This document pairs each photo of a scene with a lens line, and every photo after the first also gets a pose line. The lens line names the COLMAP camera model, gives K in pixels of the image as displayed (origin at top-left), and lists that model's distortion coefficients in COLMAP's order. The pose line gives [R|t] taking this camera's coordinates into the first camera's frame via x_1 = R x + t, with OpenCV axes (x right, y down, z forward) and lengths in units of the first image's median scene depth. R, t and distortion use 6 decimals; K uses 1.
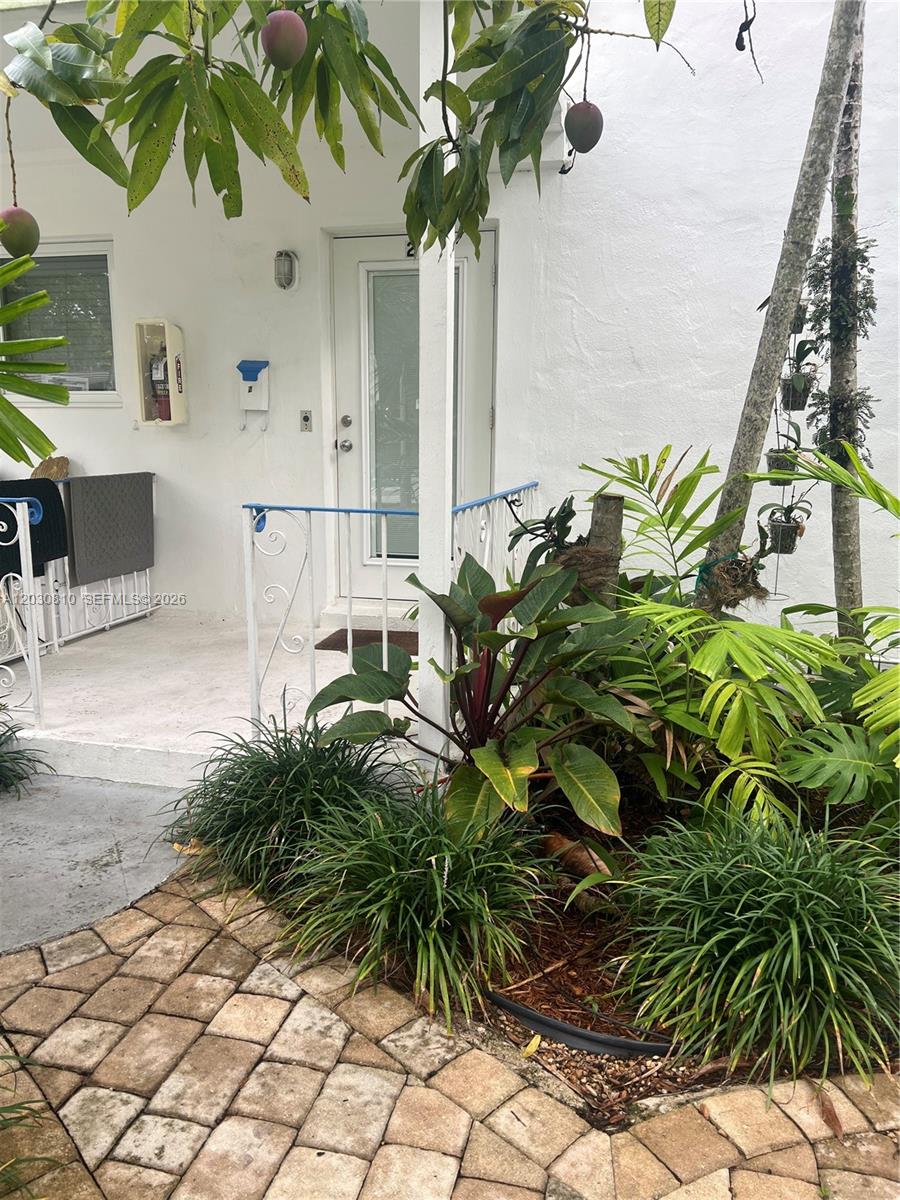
lens RADIAL K [[904.0, 0, 447.6], [0, 904.0, 602.0], [0, 0, 1]] dist [0.057452, -0.063441]
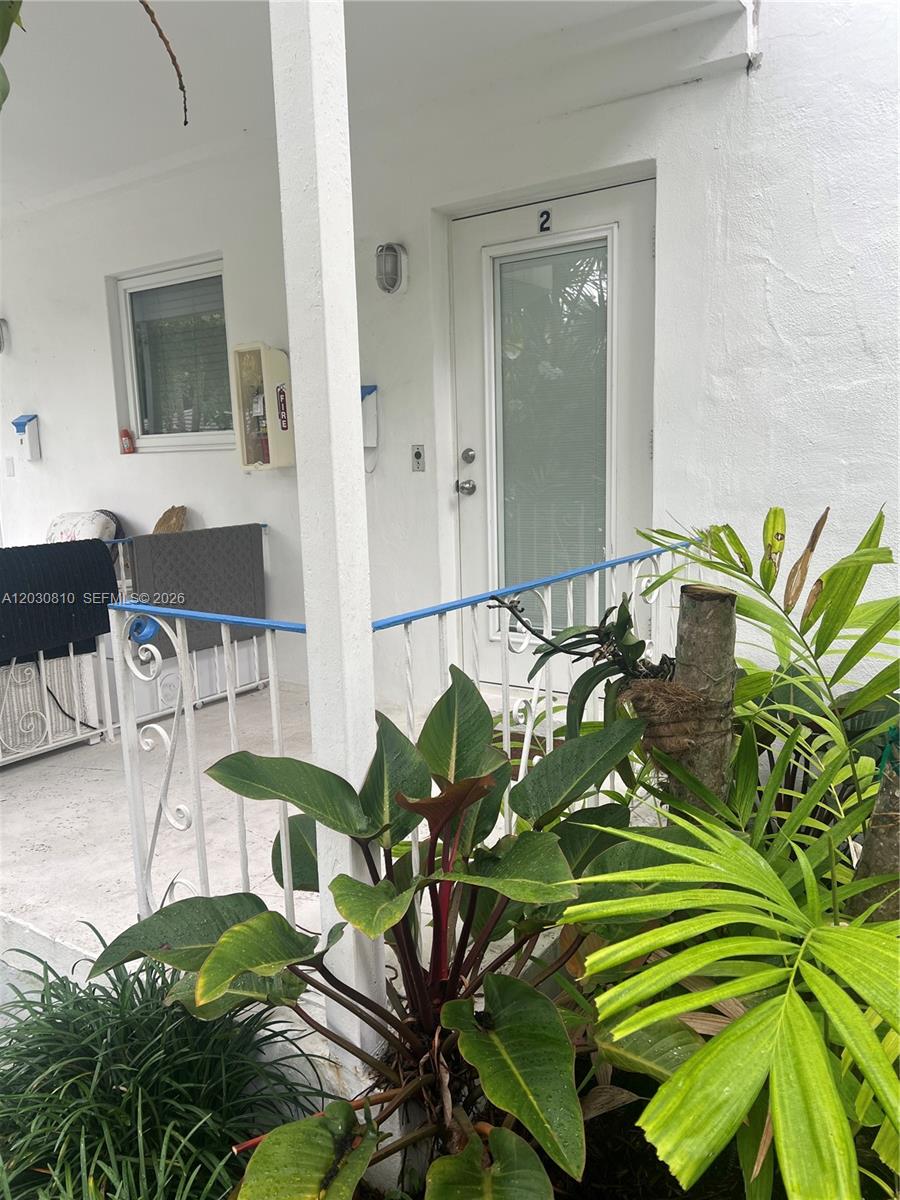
lens RADIAL K [[904.0, 0, 446.2], [0, 904.0, 606.8], [0, 0, 1]] dist [0.057452, -0.063441]
pose [[0.936922, 0.022146, -0.348835, 0.153656], [-0.027527, 0.999566, -0.010474, -0.067173], [0.348452, 0.019416, 0.937125, 0.293987]]
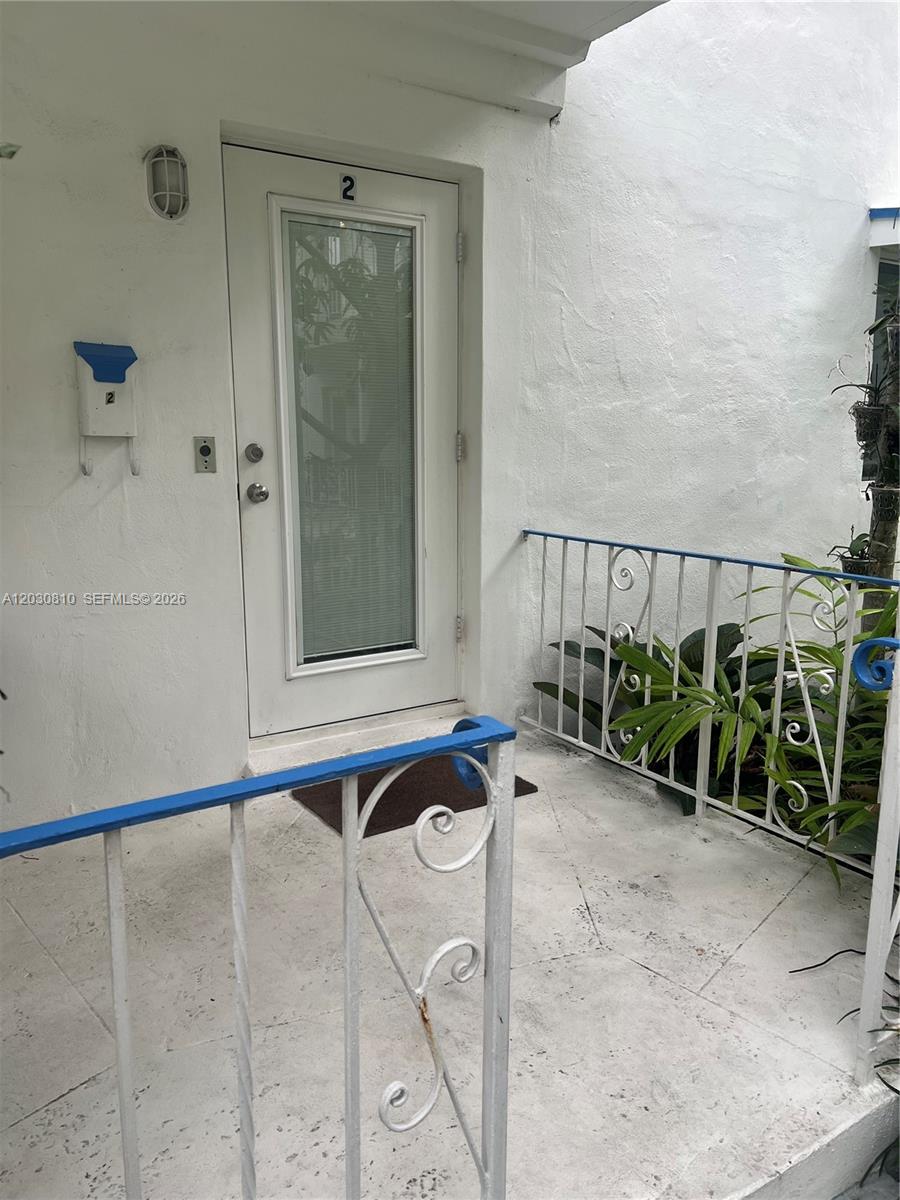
lens RADIAL K [[904.0, 0, 448.3], [0, 904.0, 601.2], [0, 0, 1]] dist [0.057452, -0.063441]
pose [[0.703664, -0.129574, 0.698618, -0.493594], [0.138189, 0.989414, 0.044321, -0.119813], [-0.696965, 0.065355, 0.714121, 0.521661]]
